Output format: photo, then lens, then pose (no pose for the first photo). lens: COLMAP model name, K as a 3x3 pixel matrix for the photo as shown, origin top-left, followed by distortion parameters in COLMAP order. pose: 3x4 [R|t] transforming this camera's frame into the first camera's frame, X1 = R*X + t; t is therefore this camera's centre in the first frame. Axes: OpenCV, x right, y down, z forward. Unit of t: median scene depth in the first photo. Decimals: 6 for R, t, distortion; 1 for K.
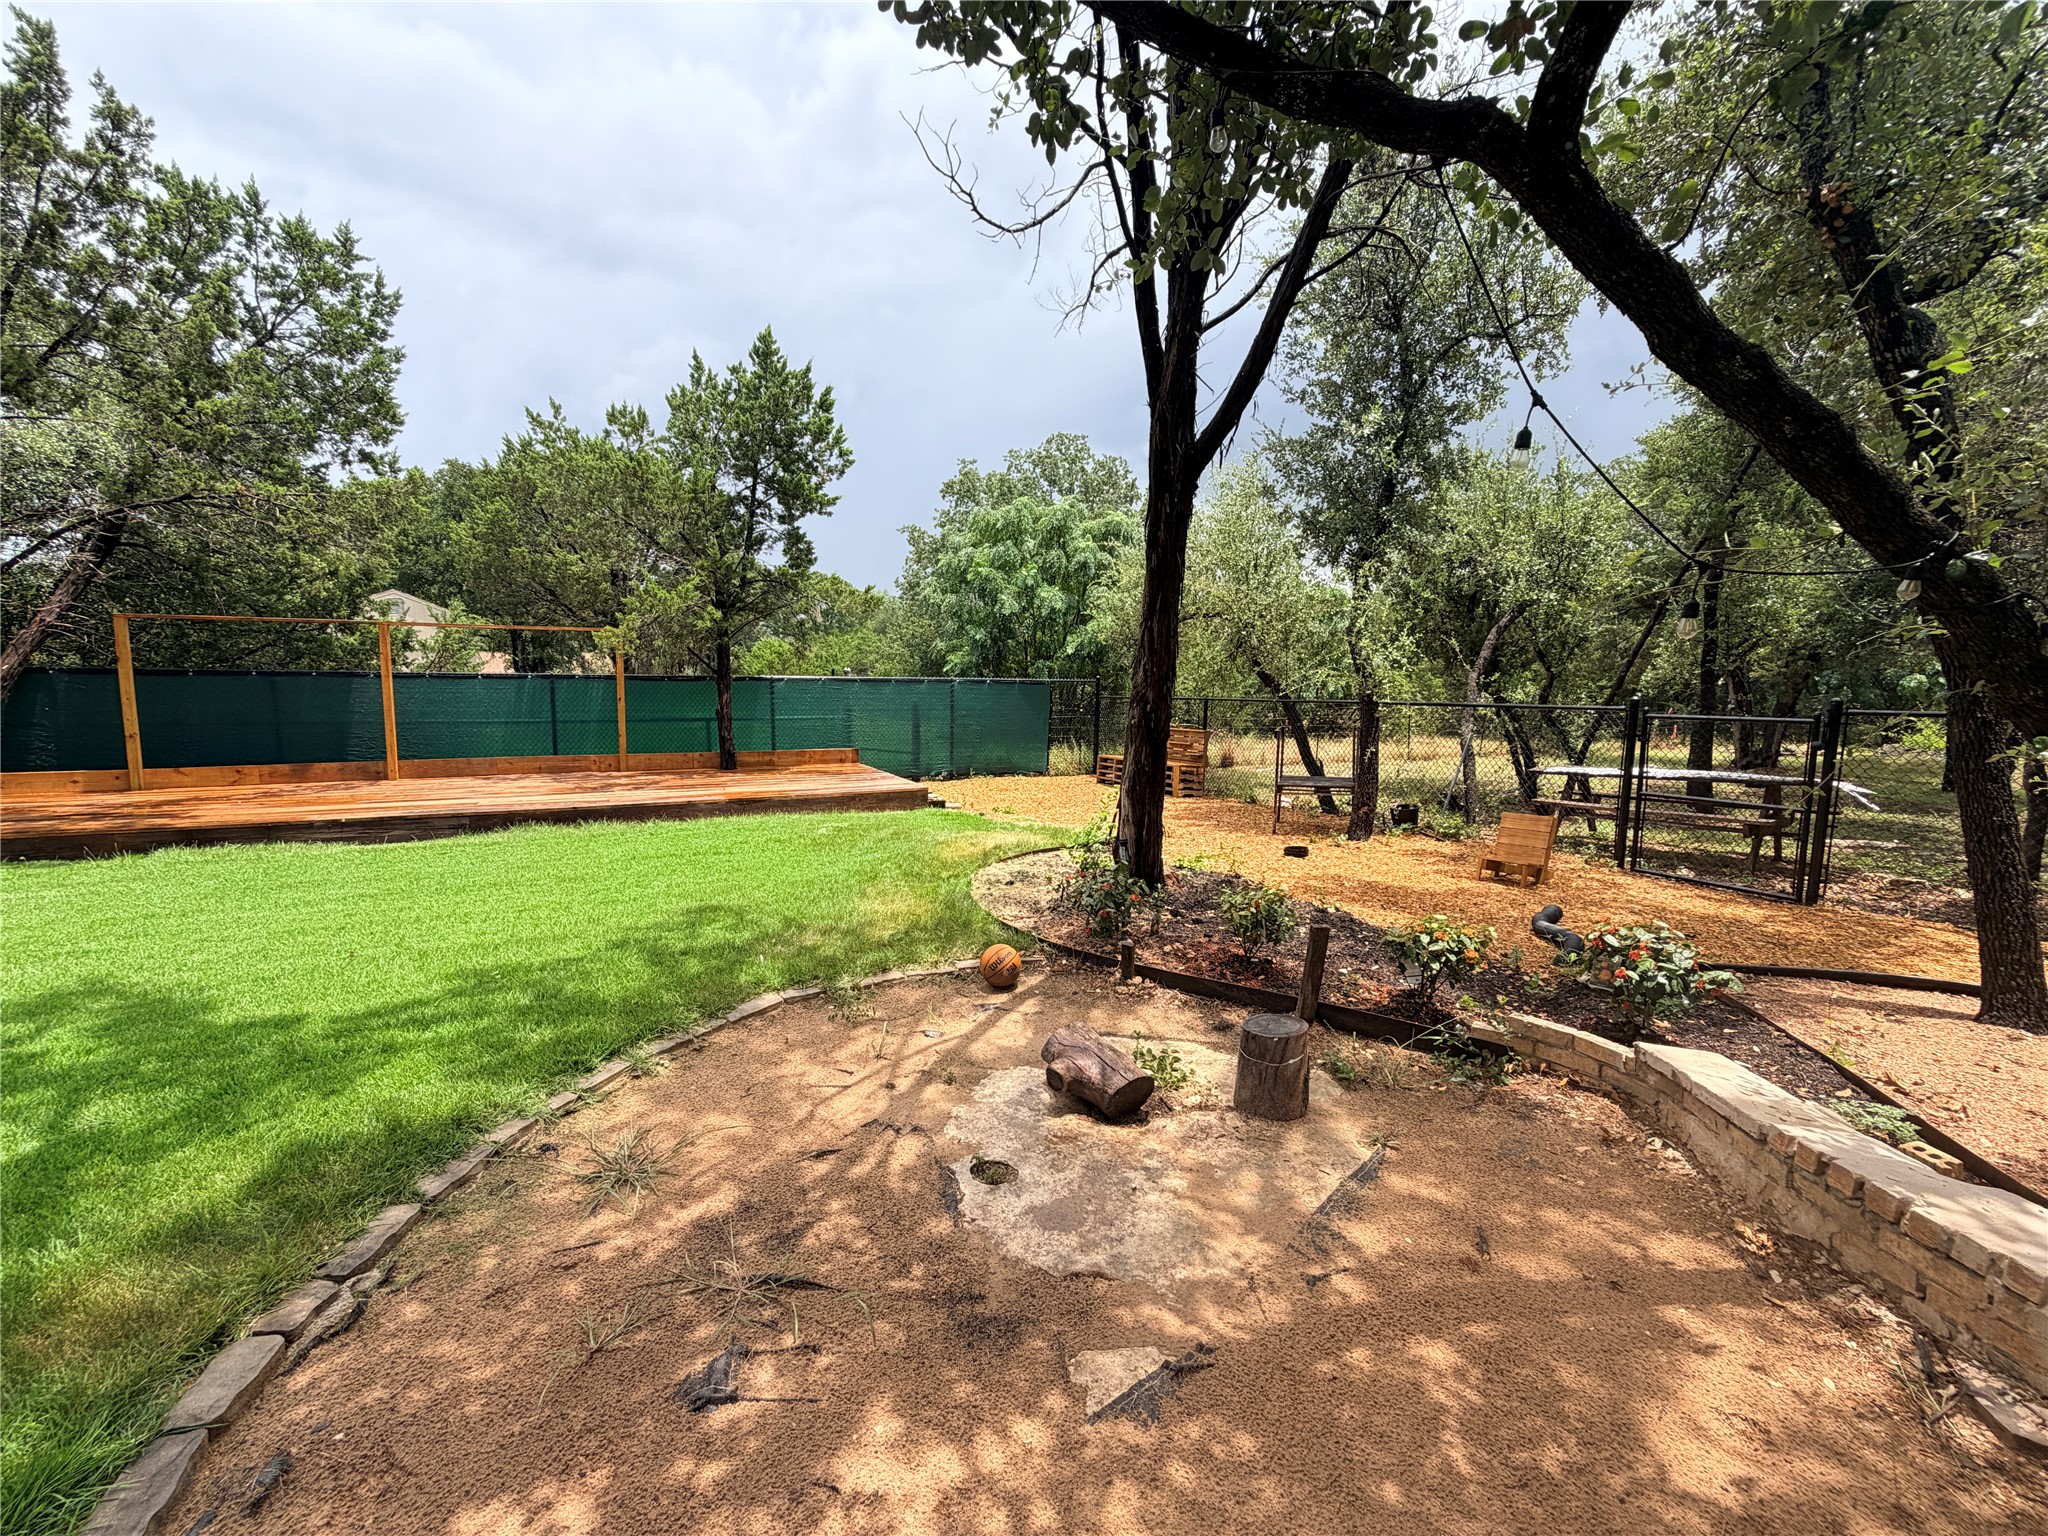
lens RADIAL K [[816.5, 0, 1017.8], [0, 816.5, 767.3], [0, 0, 1]] dist [0.001212, -0.000120]
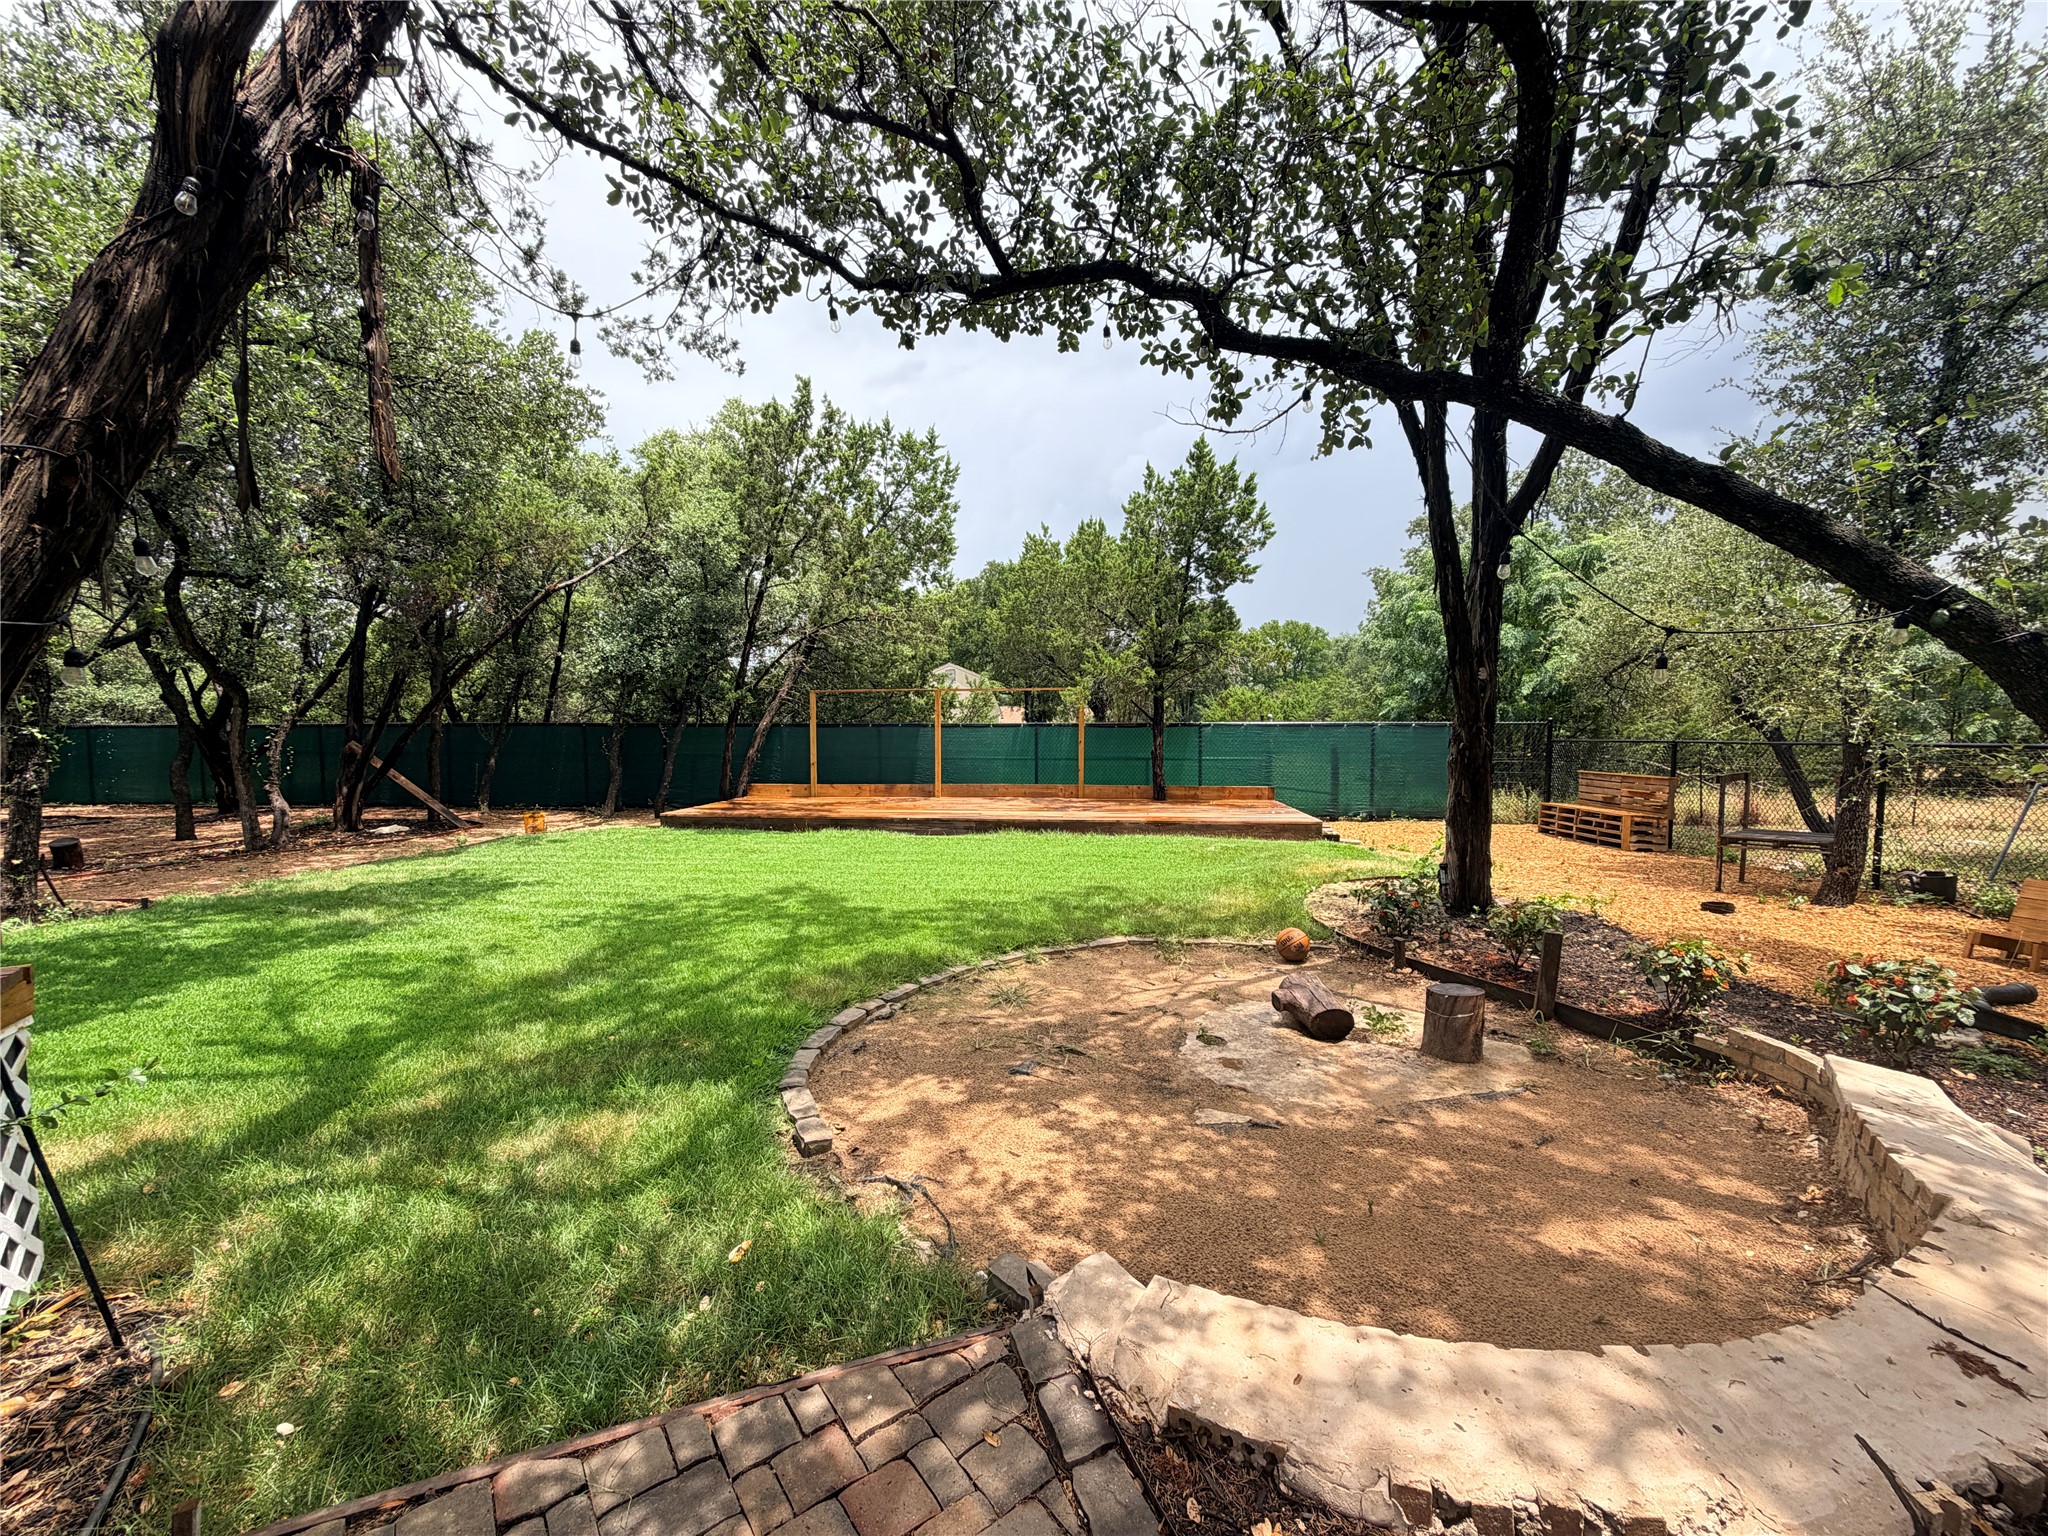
lens RADIAL K [[816.2, 0, 1013.6], [0, 816.2, 767.6], [0, 0, 1]] dist [-0.000640, 0.000005]
pose [[0.839515, 0.016057, -0.543098, 0.141687], [-0.046879, 0.997976, -0.042959, 0.019553], [0.541310, 0.061524, 0.838569, -0.153147]]
